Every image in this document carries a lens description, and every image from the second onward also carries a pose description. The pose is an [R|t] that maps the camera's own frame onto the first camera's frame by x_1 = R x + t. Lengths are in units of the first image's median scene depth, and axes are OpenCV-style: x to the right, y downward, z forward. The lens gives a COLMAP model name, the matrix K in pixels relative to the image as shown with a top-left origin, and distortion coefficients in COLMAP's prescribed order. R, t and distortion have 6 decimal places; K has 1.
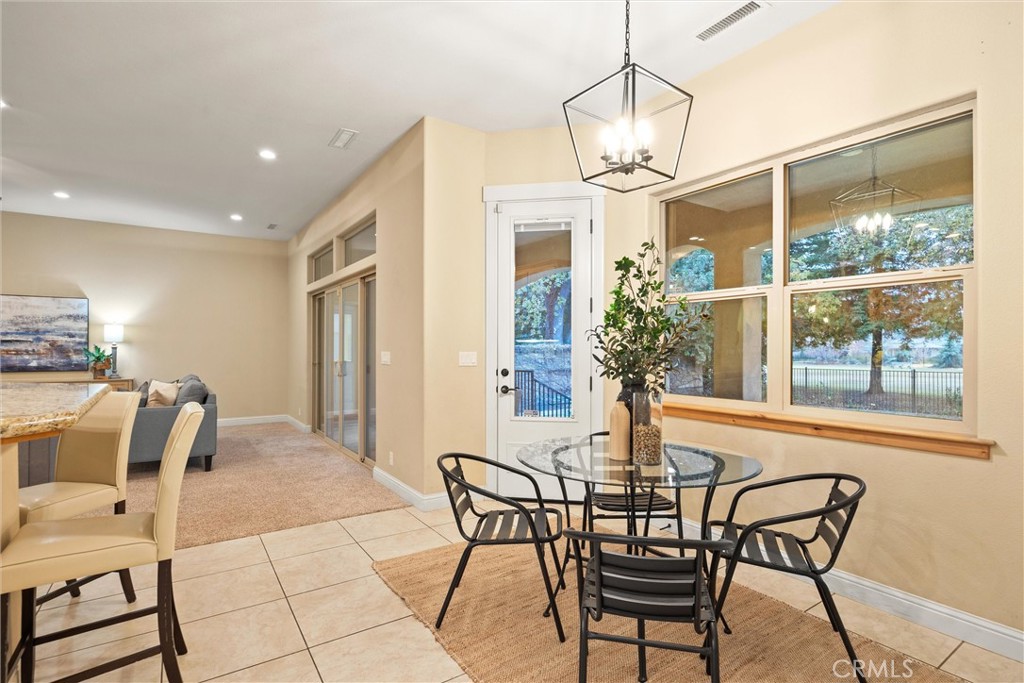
lens RADIAL K [[503.4, 0, 511.8], [0, 503.4, 345.2], [0, 0, 1]] dist [-0.002030, -0.001322]
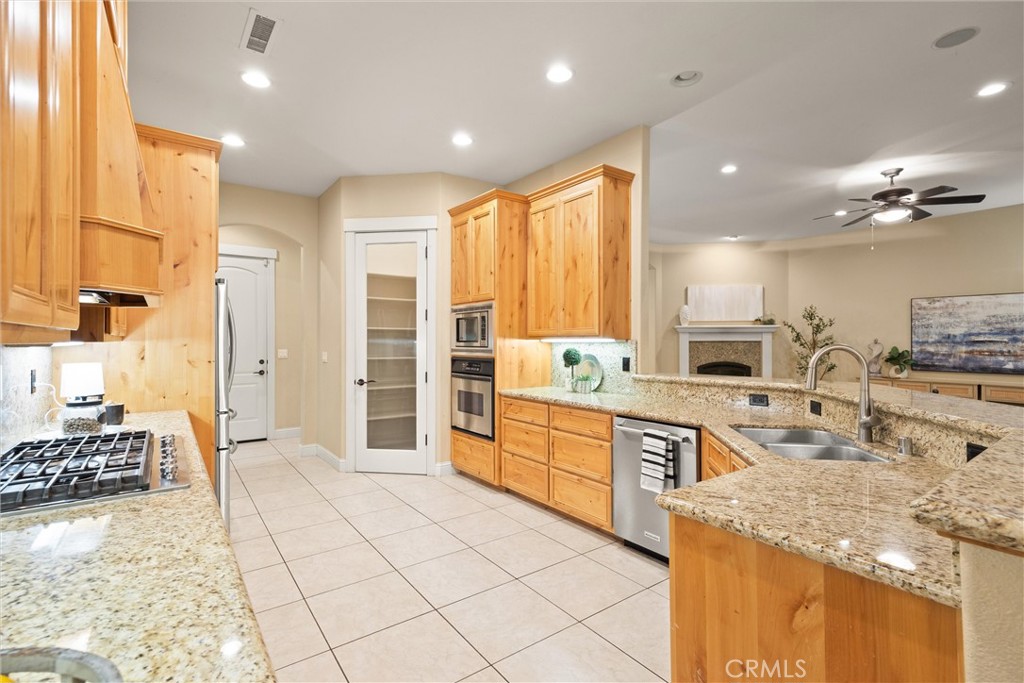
lens RADIAL K [[474.3, 0, 508.9], [0, 474.3, 338.4], [0, 0, 1]] dist [-0.001417, 0.003206]
pose [[0.036478, -0.006921, -0.999310, -0.104549], [0.005729, 0.999961, -0.006717, -0.013302], [0.999318, -0.005480, 0.036517, 0.040827]]
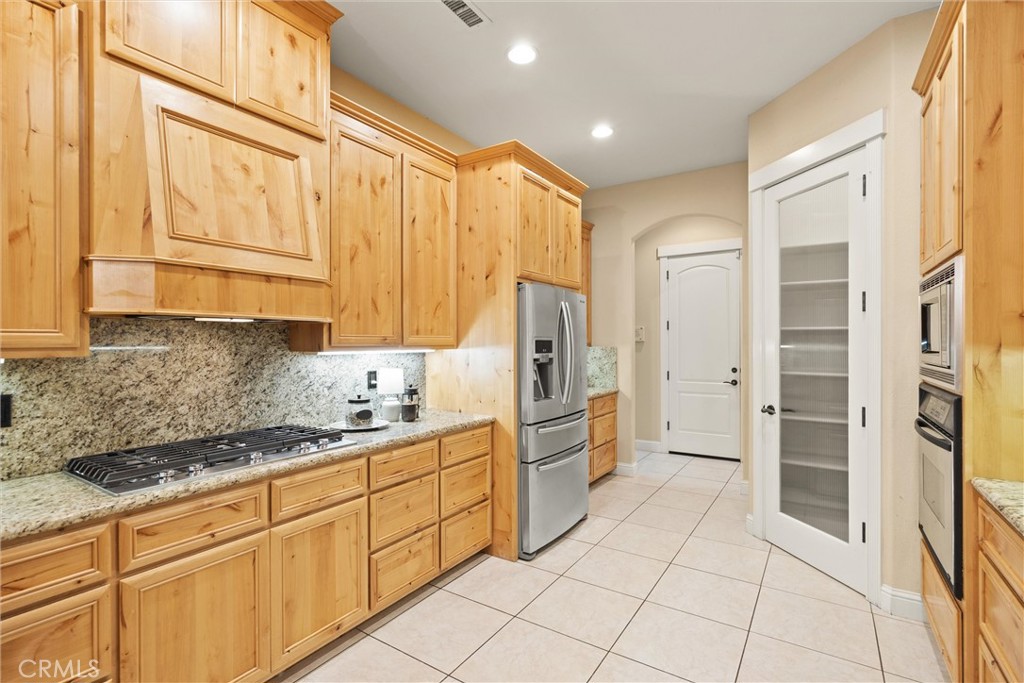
lens RADIAL K [[474.3, 0, 517.7], [0, 474.3, 344.4], [0, 0, 1]] dist [-0.001417, 0.003206]
pose [[-0.919754, 0.002427, -0.392488, -0.405401], [0.003477, 0.999992, -0.001965, -0.019328], [0.392480, -0.003172, -0.919755, 0.184620]]
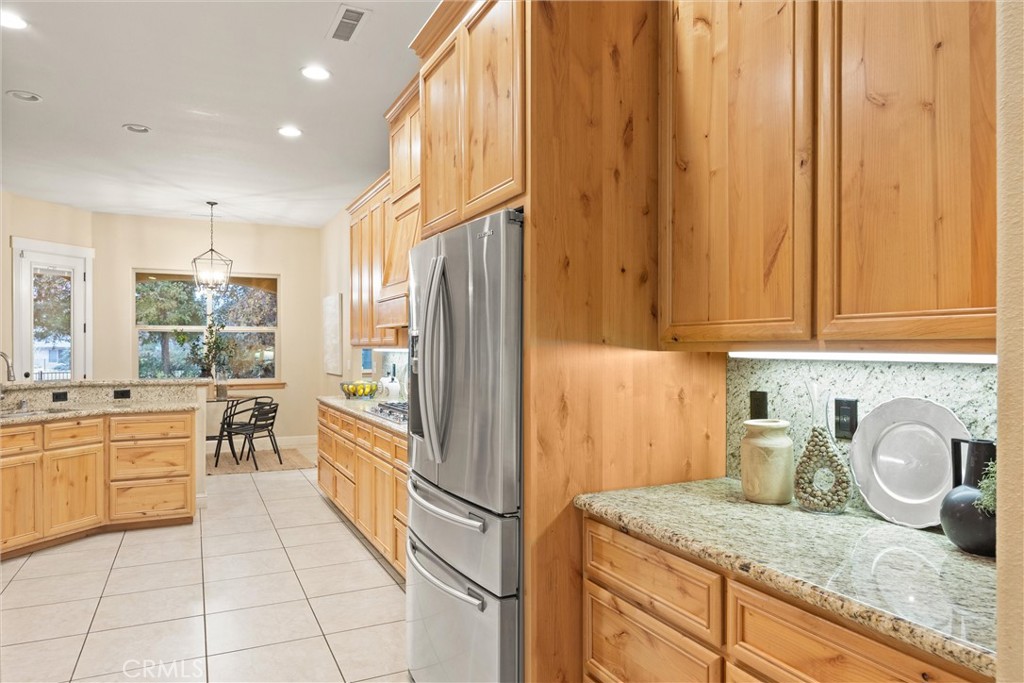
lens RADIAL K [[670.1, 0, 511.0], [0, 670.1, 349.8], [0, 0, 1]] dist [0.002819, -0.002340]
pose [[0.143971, -0.007130, 0.989556, -0.992030], [-0.003172, 0.999966, 0.007666, -0.019440], [-0.989577, -0.004243, 0.143943, -0.345121]]
